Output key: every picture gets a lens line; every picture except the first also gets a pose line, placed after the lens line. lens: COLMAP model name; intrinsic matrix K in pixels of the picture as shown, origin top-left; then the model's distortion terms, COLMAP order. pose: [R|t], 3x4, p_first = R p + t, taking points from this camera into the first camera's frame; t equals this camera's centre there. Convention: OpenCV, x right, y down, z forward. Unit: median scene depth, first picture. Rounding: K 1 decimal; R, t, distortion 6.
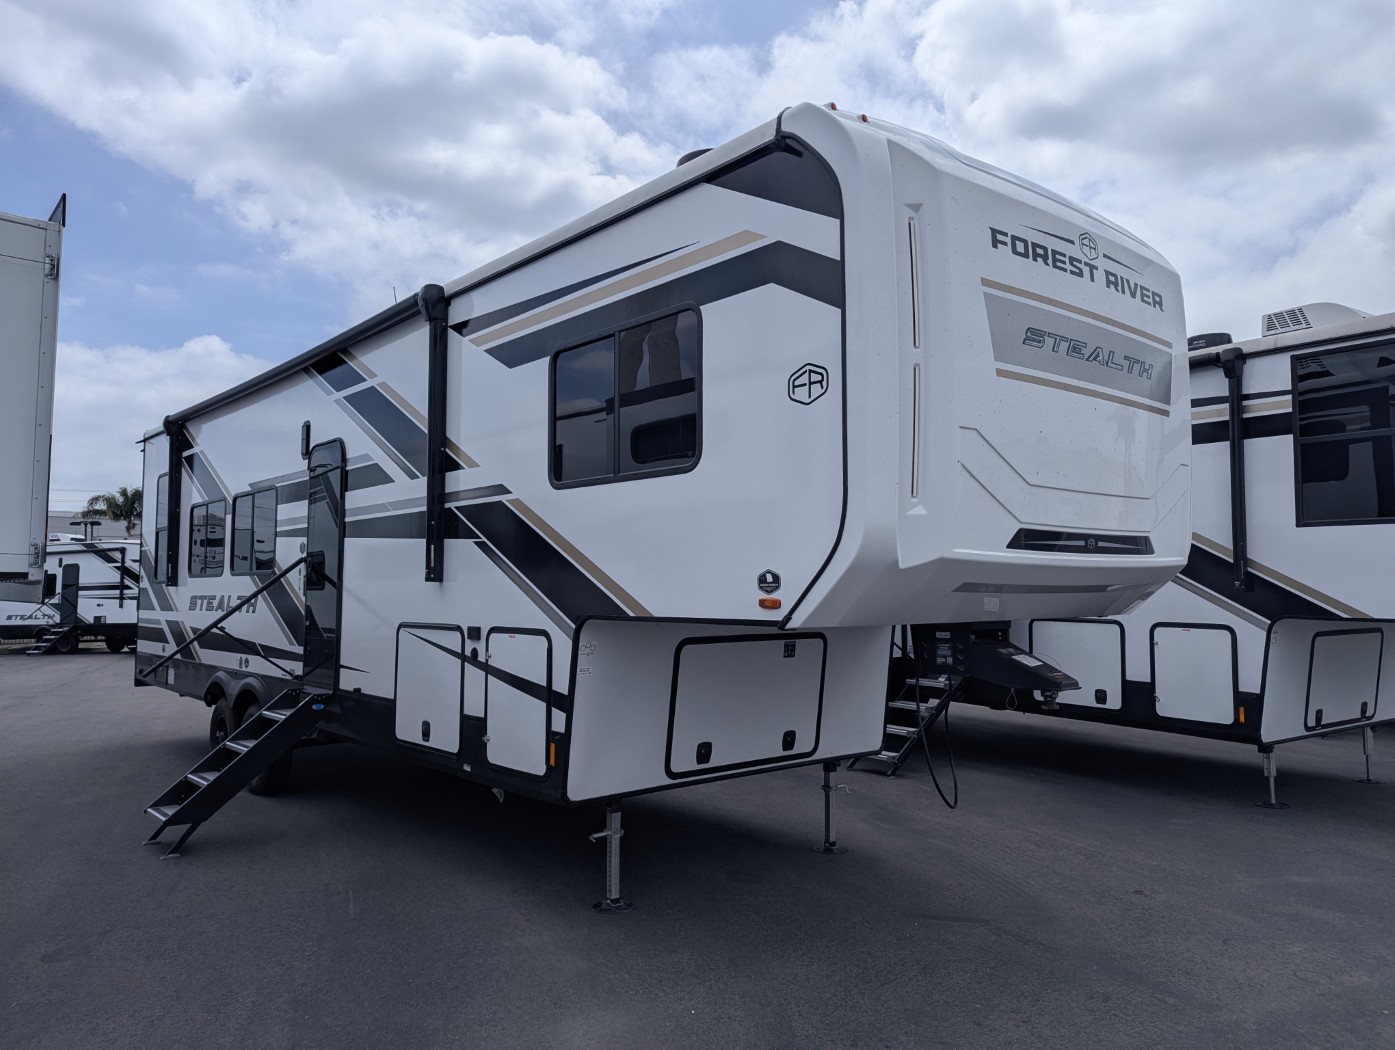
lens RADIAL K [[996.6, 0, 696.5], [0, 996.6, 528.4], [0, 0, 1]] dist [0.020779, -0.003294]
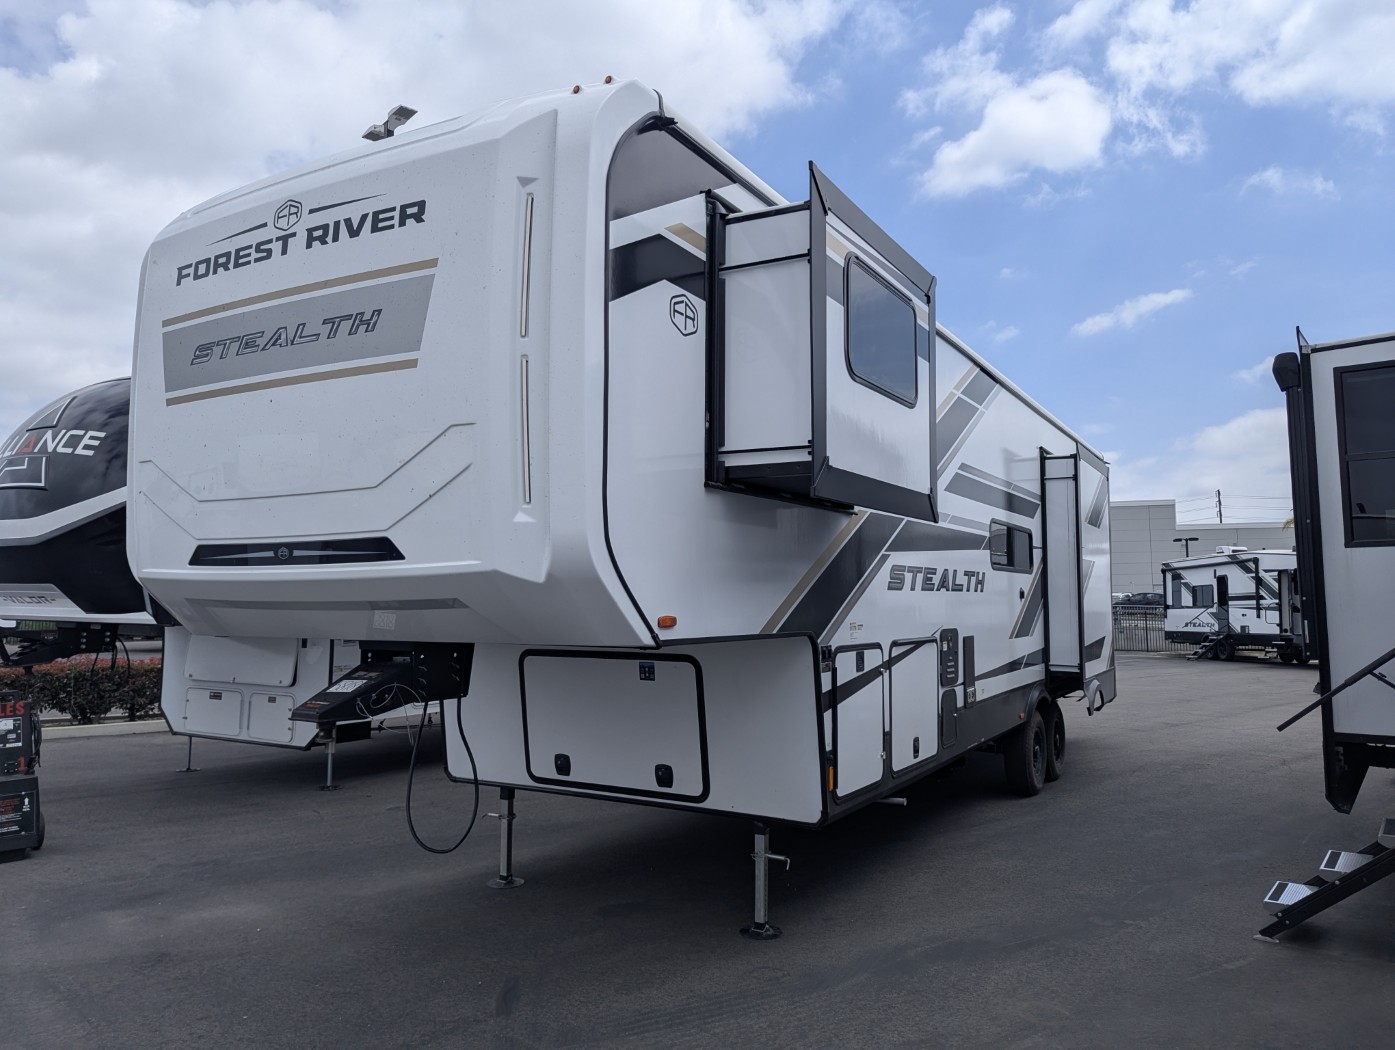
lens RADIAL K [[989.5, 0, 697.5], [0, 989.5, 525.0], [0, 0, 1]] dist [0.038449, -0.047445]
pose [[0.321826, -0.064057, -0.944629, 0.950758], [0.051592, 0.997413, -0.050060, 0.037374], [0.945392, -0.032625, 0.324298, 0.757213]]
